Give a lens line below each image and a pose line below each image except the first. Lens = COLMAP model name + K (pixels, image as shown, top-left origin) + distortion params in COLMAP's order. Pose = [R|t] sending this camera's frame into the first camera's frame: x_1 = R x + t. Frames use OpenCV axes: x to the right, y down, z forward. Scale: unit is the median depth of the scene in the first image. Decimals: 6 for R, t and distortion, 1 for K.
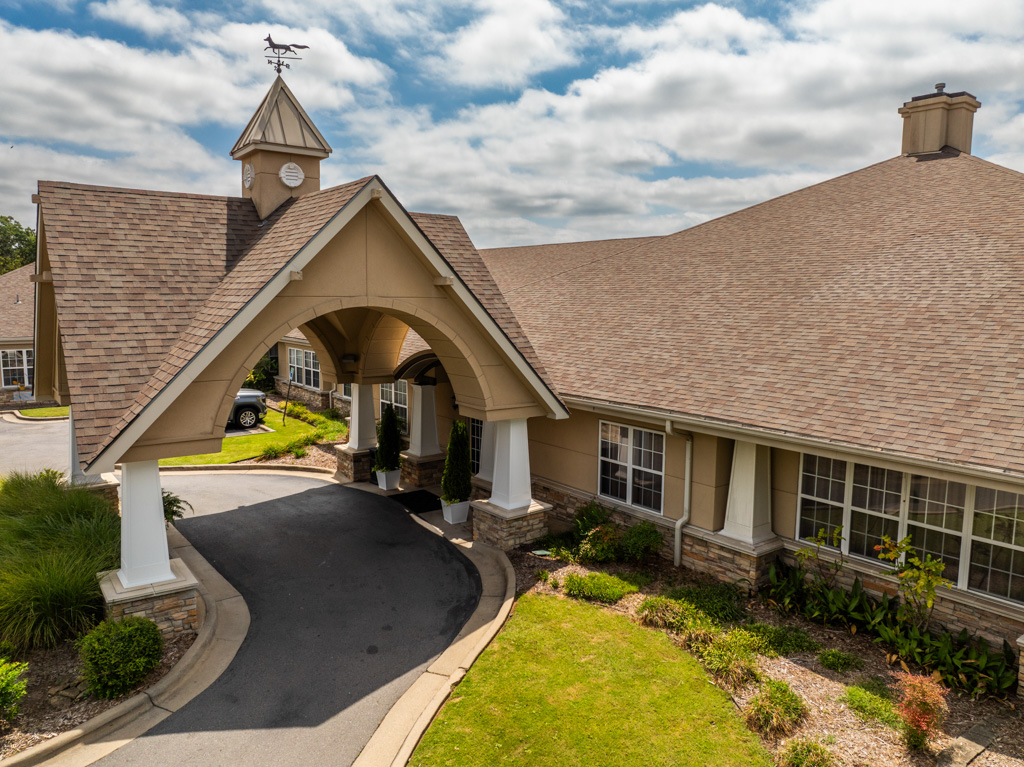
lens RADIAL K [[720.6, 0, 512.0], [0, 720.6, 383.5], [0, 0, 1]] dist [-0.042331, 0.009467]
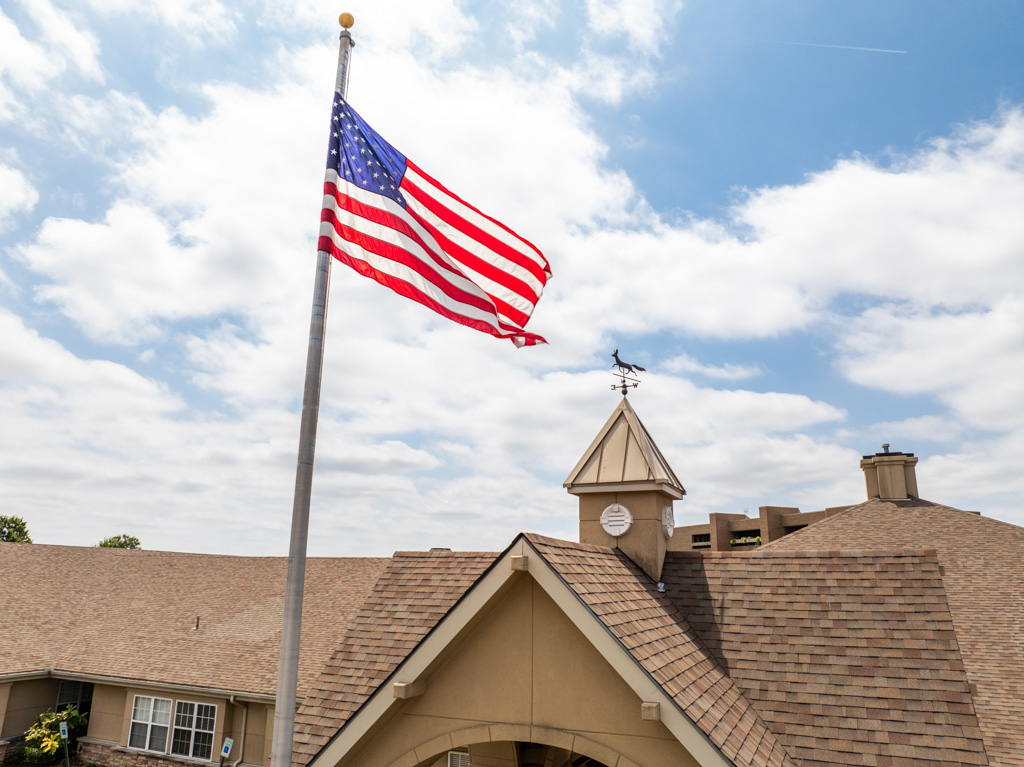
lens RADIAL K [[720.6, 0, 512.0], [0, 720.6, 383.5], [0, 0, 1]] dist [-0.042331, 0.009467]
pose [[0.877420, 0.128684, 0.462141, -0.895239], [0.053273, 0.931254, -0.360455, -0.167575], [-0.476755, 0.340890, 0.810246, 0.413290]]
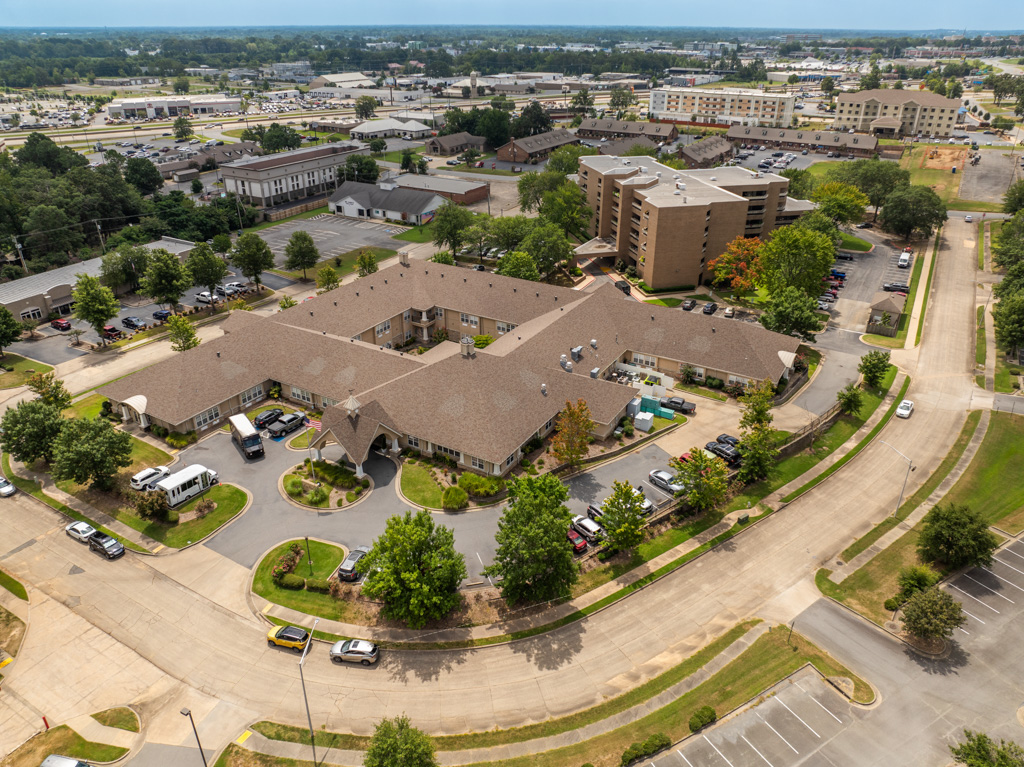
lens RADIAL K [[716.0, 0, 512.0], [0, 716.0, 383.5], [0, 0, 1]] dist [-0.033383, -0.005638]
pose [[0.926889, -0.178121, 0.330377, -1.141211], [0.053632, 0.934041, 0.353117, -2.825086], [-0.371483, -0.309582, 0.875305, -5.235979]]
